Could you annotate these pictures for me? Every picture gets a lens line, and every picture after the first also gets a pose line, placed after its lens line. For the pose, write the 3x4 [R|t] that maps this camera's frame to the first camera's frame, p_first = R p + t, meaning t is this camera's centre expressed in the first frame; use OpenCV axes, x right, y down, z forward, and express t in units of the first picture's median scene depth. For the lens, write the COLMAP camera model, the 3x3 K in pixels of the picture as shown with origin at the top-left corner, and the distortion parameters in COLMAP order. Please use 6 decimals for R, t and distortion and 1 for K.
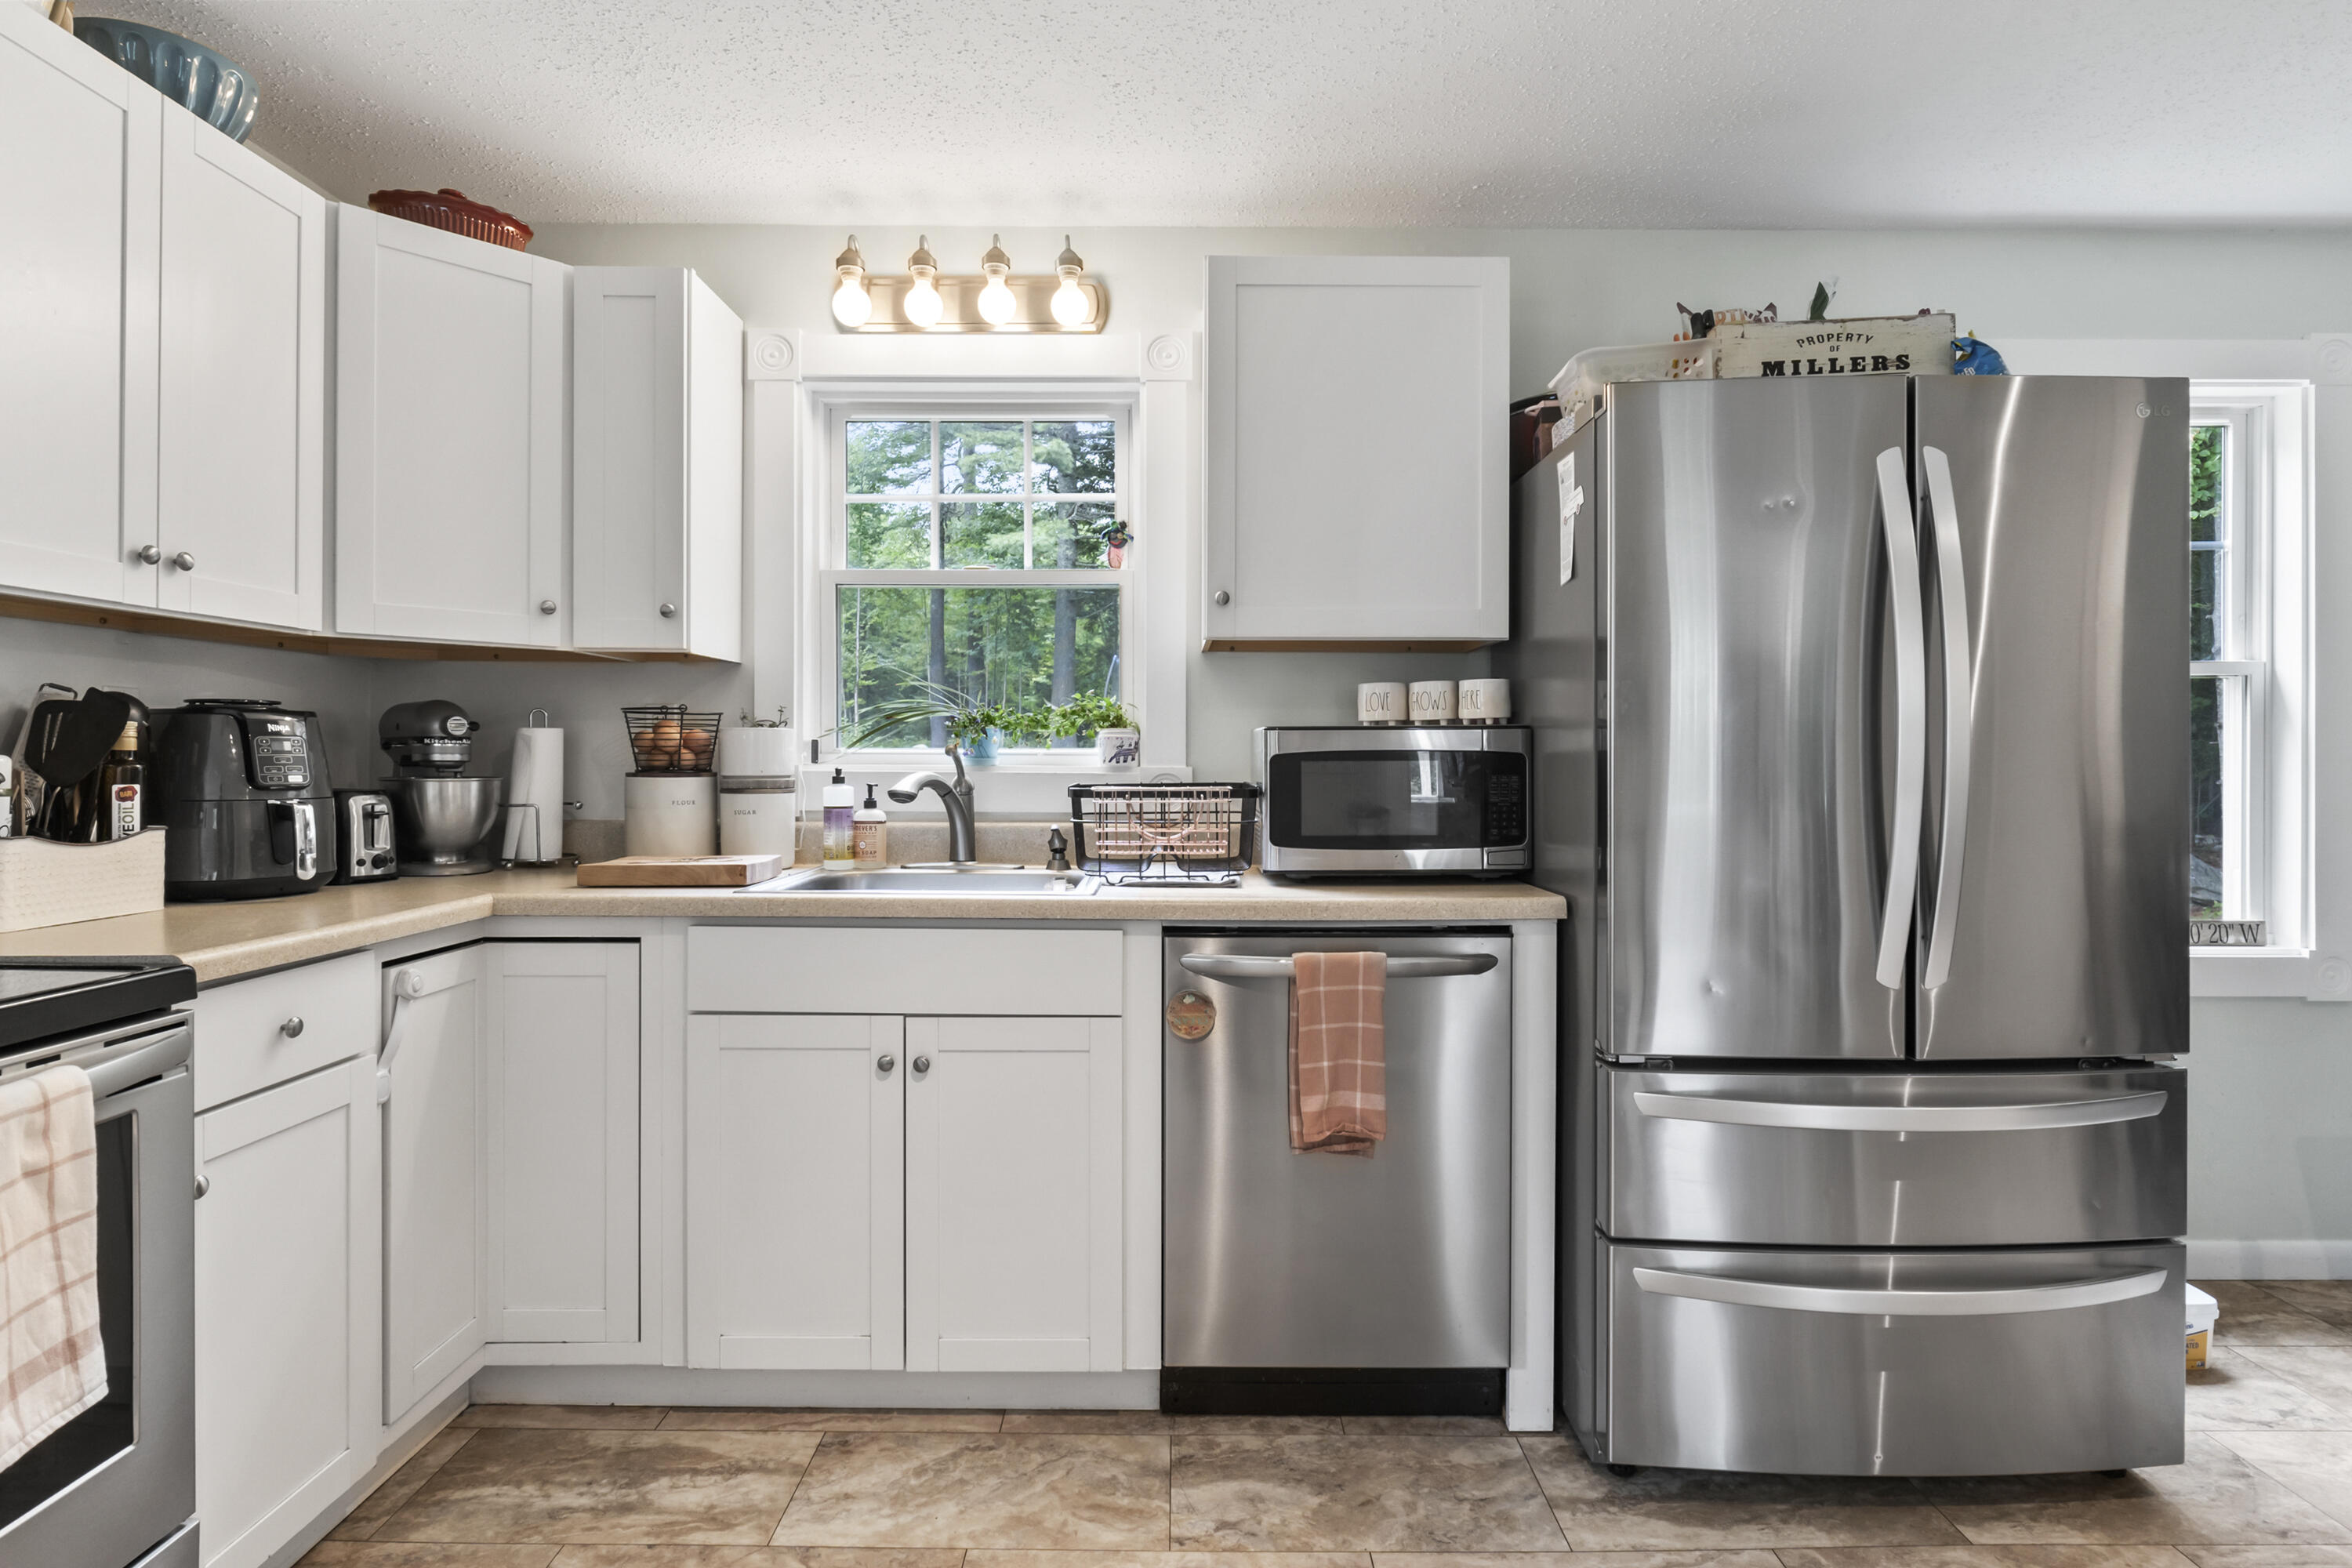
lens RADIAL K [[1217.4, 0, 1179.2], [0, 1217.4, 769.1], [0, 0, 1]] dist [-0.005957, -0.000417]
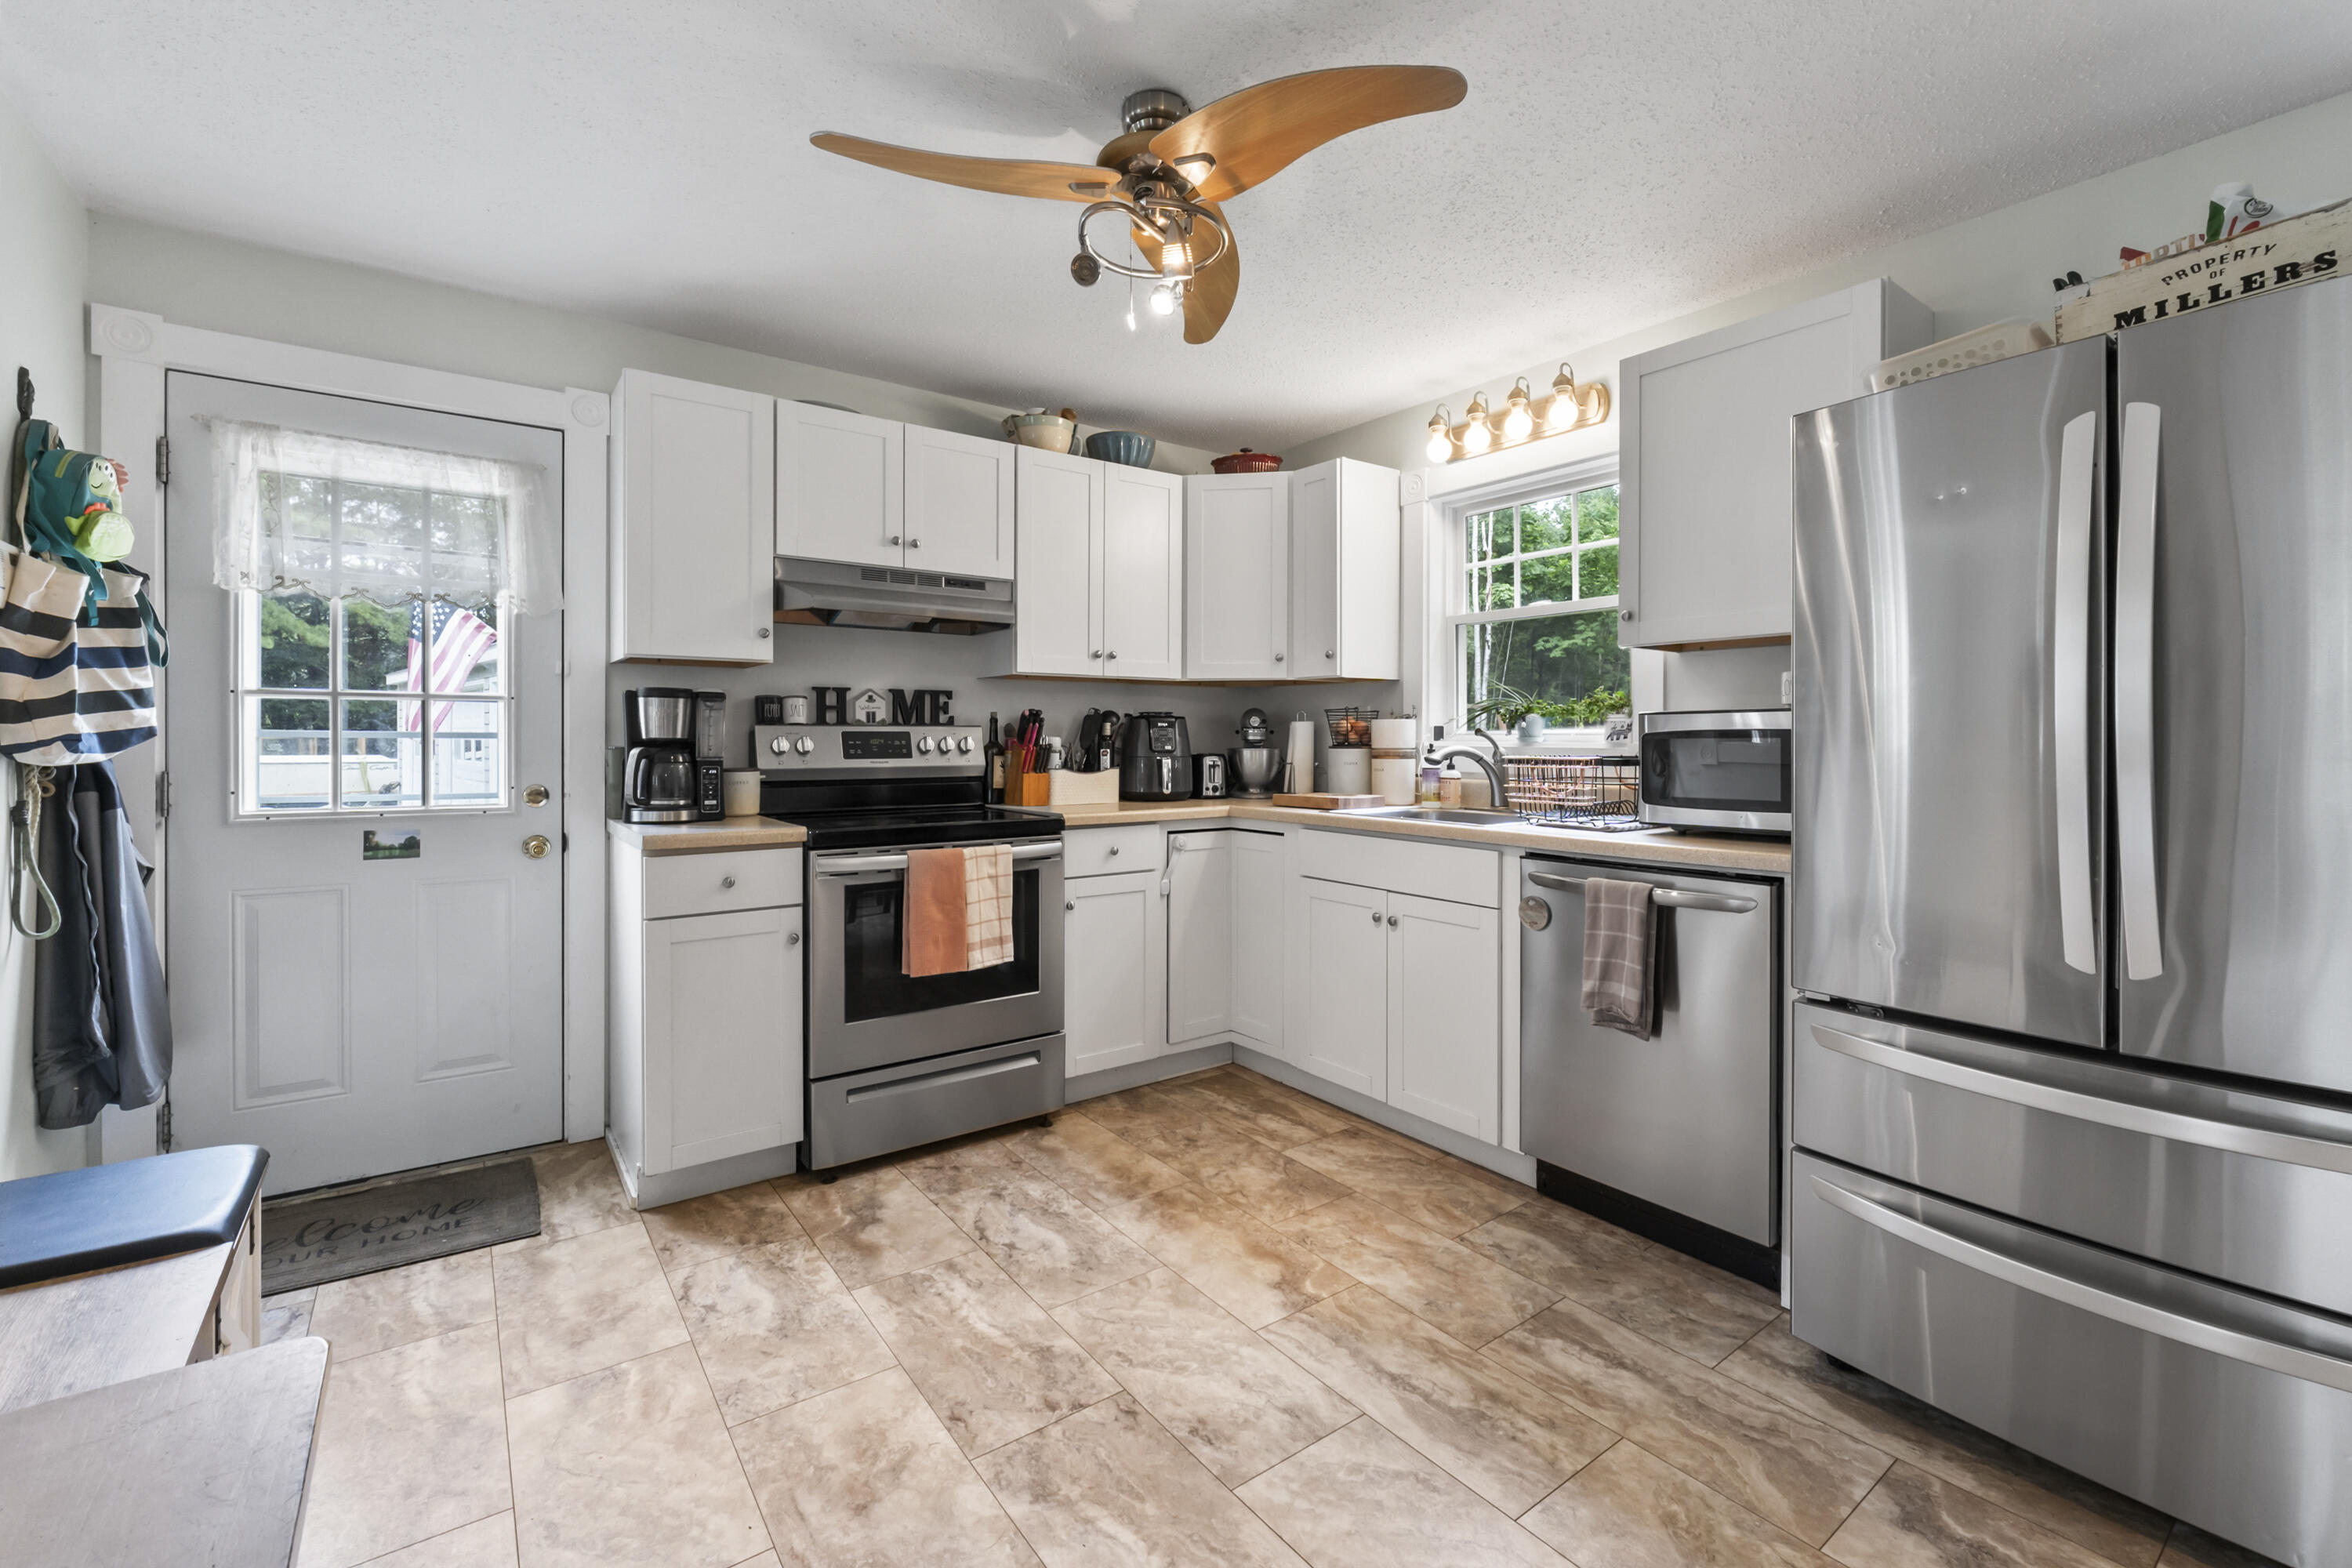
lens RADIAL K [[1003.4, 0, 1173.7], [0, 1003.4, 746.7], [0, 0, 1]] dist [-0.008058, -0.000090]
pose [[0.587204, 0.004212, -0.809428, 0.653508], [-0.005159, 0.999986, 0.001460, 0.003453], [0.809422, 0.003319, 0.587218, -0.044130]]
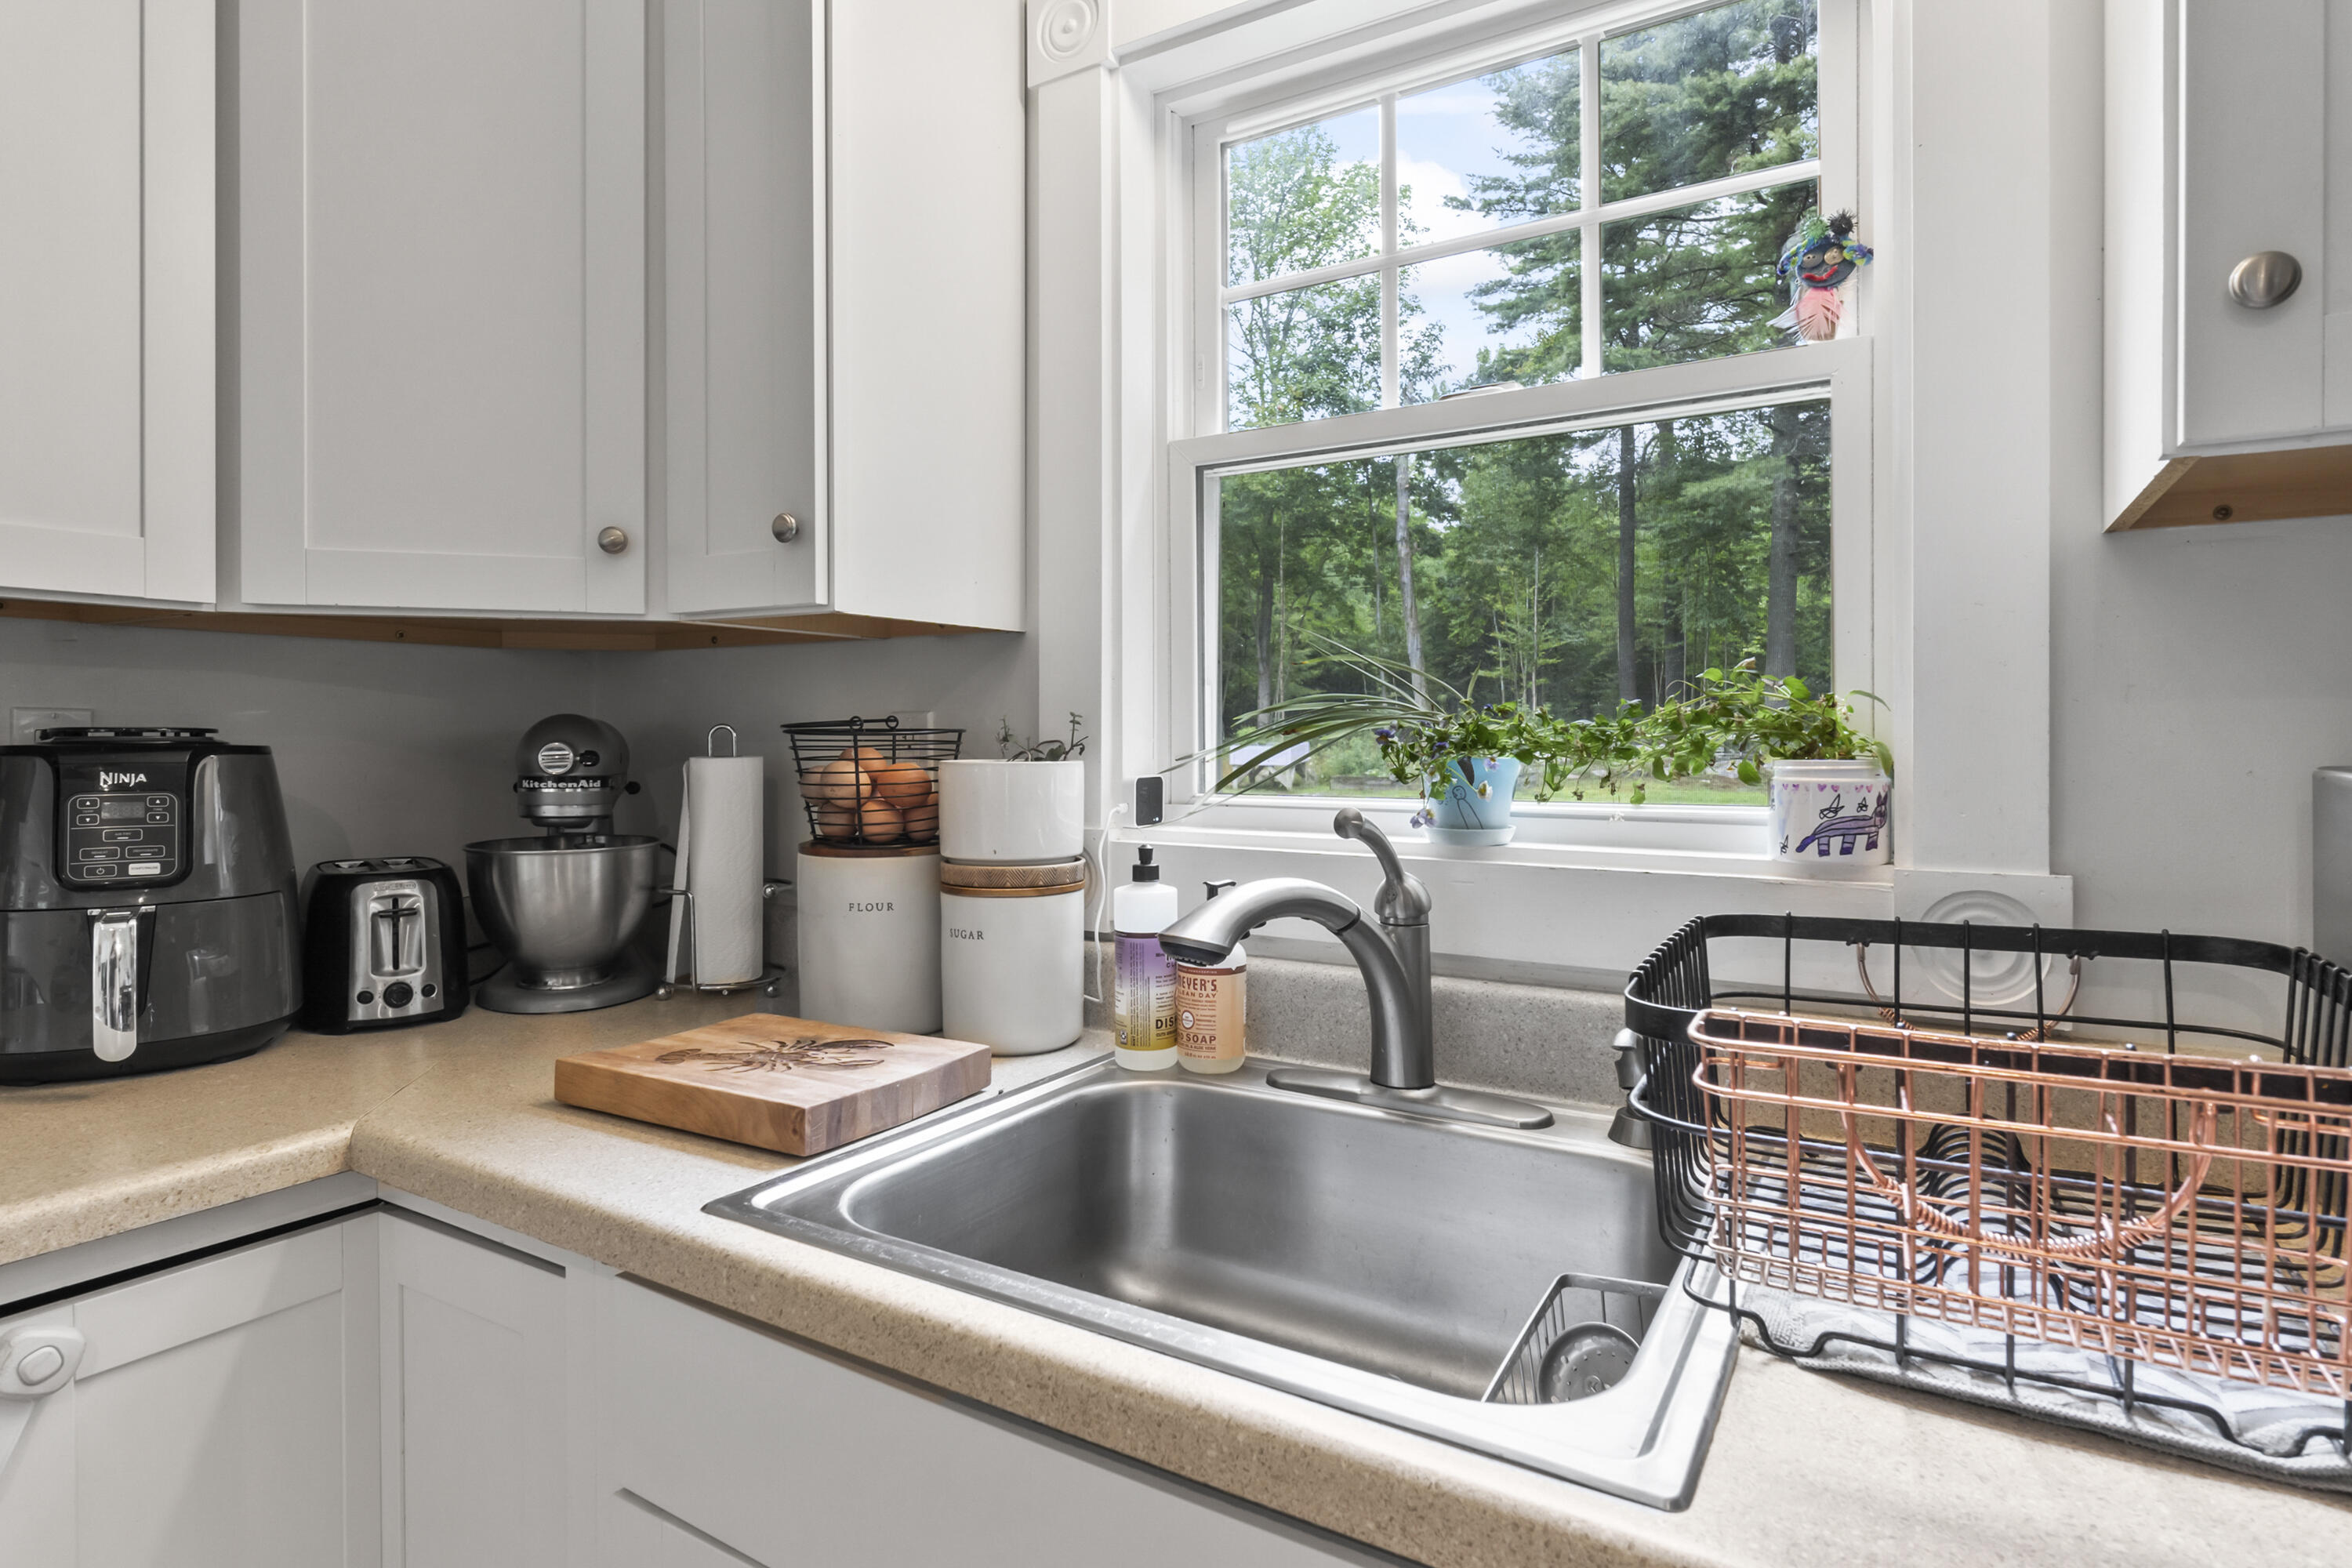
lens RADIAL K [[1241.9, 0, 1180.8], [0, 1241.9, 751.4], [0, 0, 1]] dist [-0.011566, -0.000523]
pose [[0.852979, 0.001891, -0.521942, -0.024661], [-0.001303, 0.999998, 0.001494, -0.042654], [0.521944, -0.000594, 0.852980, 0.679328]]
